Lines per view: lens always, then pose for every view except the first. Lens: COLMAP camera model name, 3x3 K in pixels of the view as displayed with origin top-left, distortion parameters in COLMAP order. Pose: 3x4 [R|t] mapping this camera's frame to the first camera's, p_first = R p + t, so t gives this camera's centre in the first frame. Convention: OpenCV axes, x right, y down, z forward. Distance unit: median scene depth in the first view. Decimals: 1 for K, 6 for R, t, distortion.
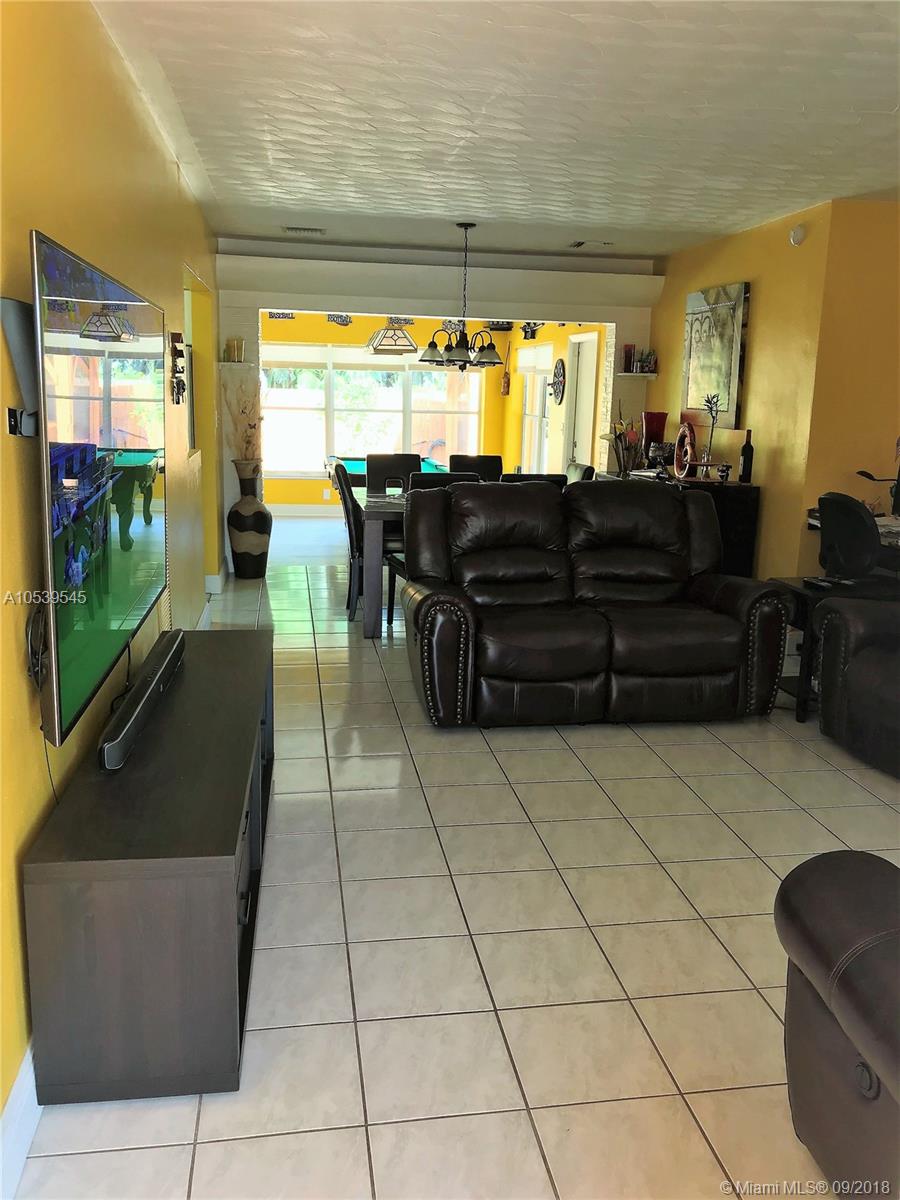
lens RADIAL K [[1005.5, 0, 448.8], [0, 1005.5, 600.2], [0, 0, 1]] dist [0.055988, -0.073069]
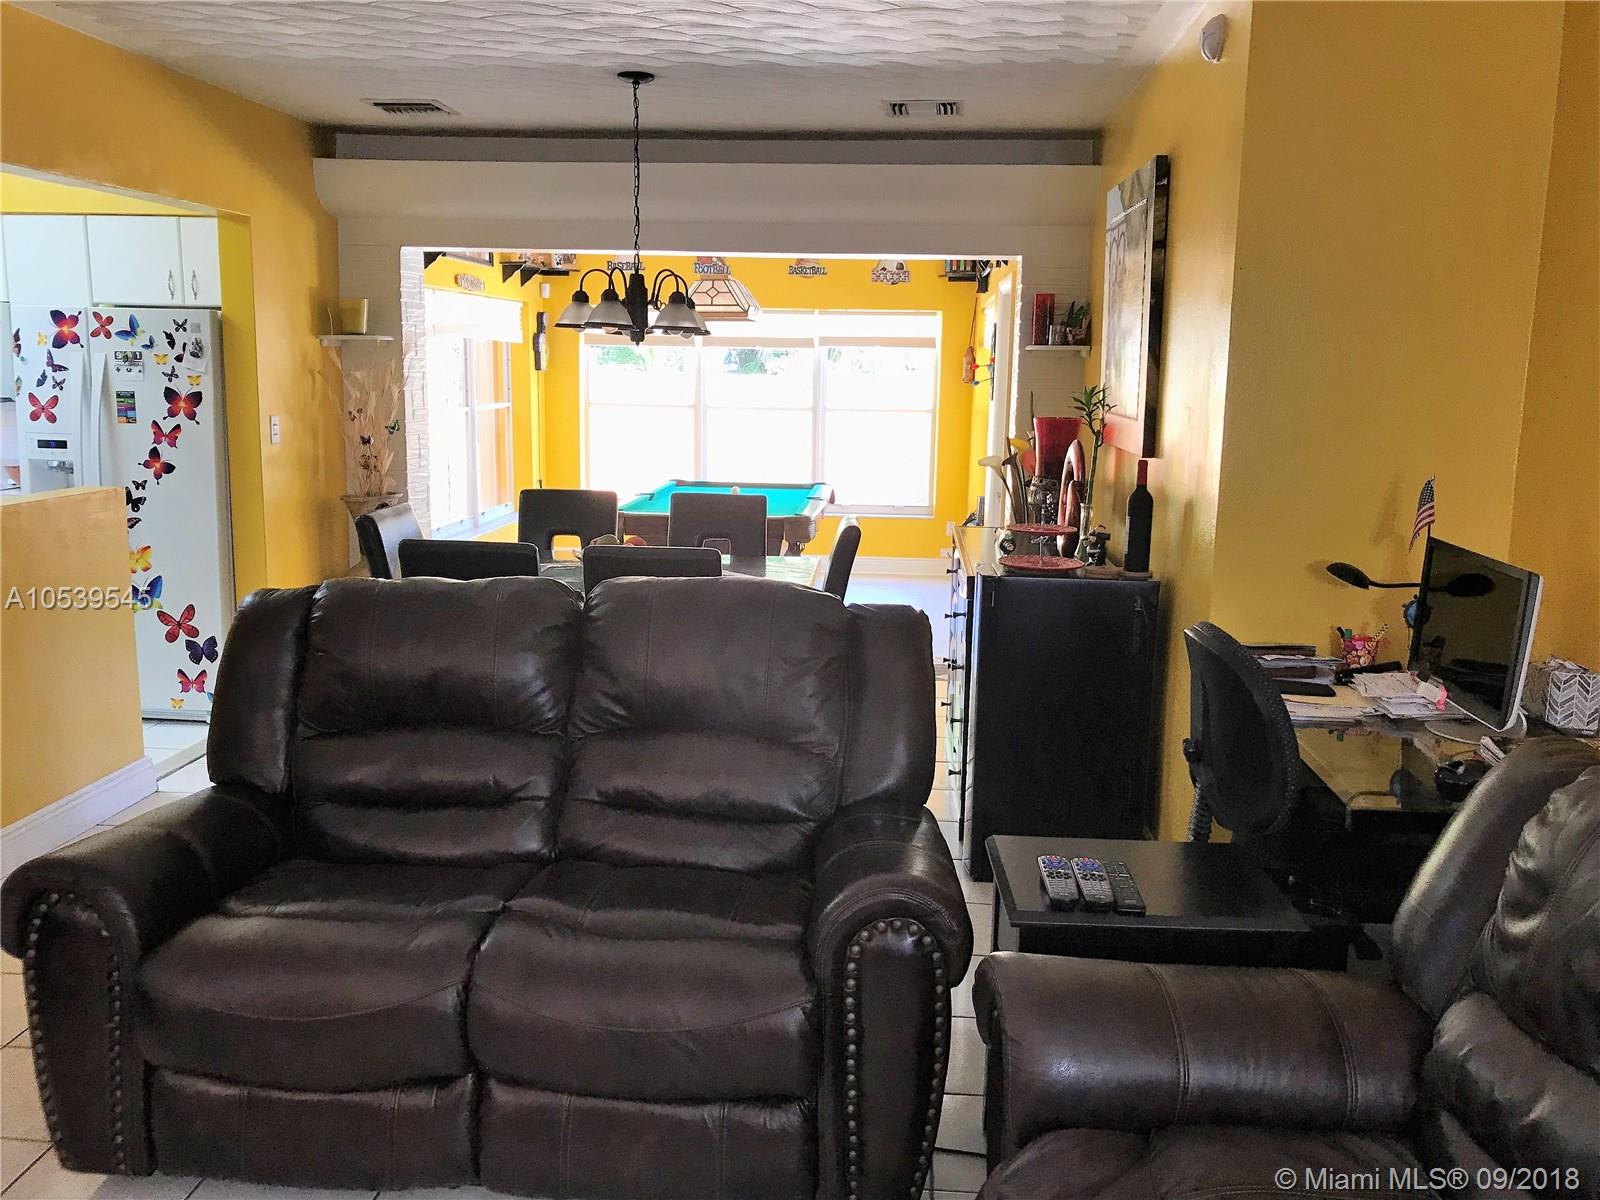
lens RADIAL K [[1340.7, 0, 802.5], [0, 1340.7, 585.9], [0, 0, 1]] dist [0.055988, -0.073069]
pose [[0.972952, 0.028551, -0.229237, 0.252903], [-0.039737, 0.998227, -0.044327, -0.066492], [0.227565, 0.052237, 0.972361, 0.311045]]
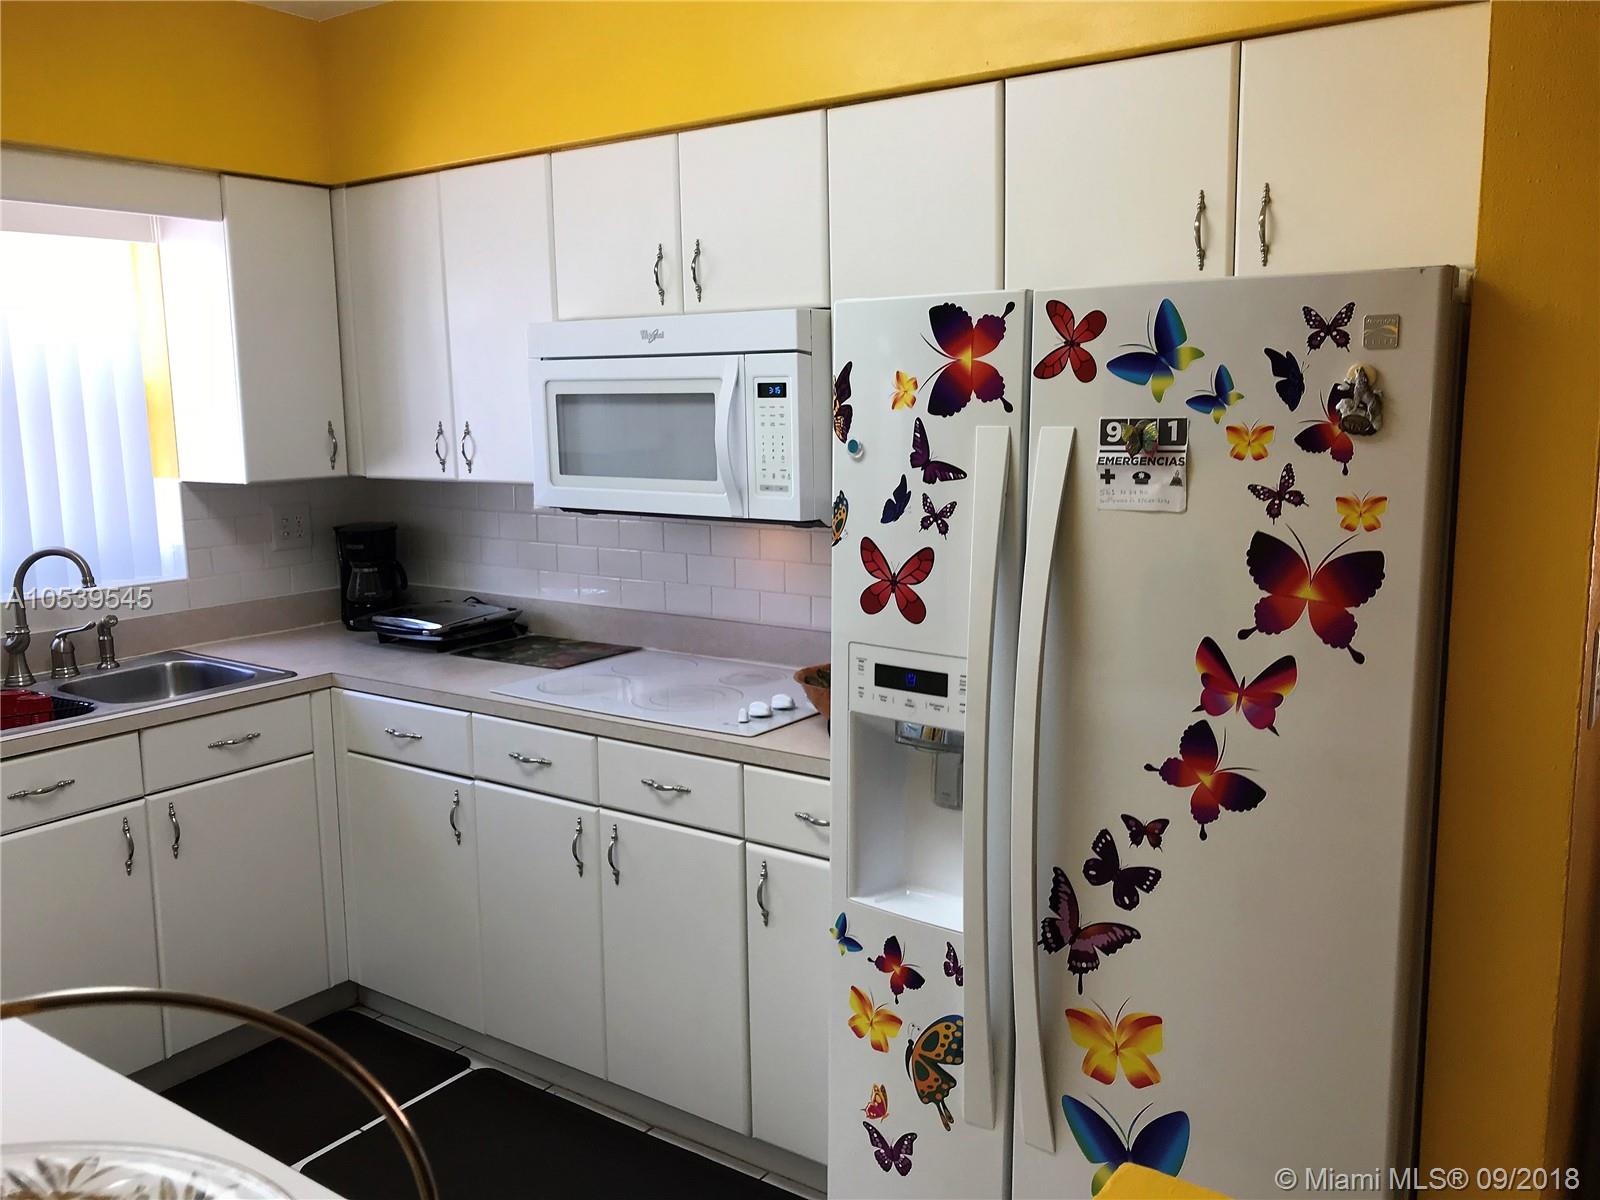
lens RADIAL K [[1340.7, 0, 806.9], [0, 1340.7, 595.6], [0, 0, 1]] dist [0.055988, -0.073069]
pose [[0.712493, 0.072212, -0.697954, -0.167450], [-0.113431, 0.993461, -0.013008, -0.175777], [0.692451, 0.088438, 0.716024, 0.747781]]
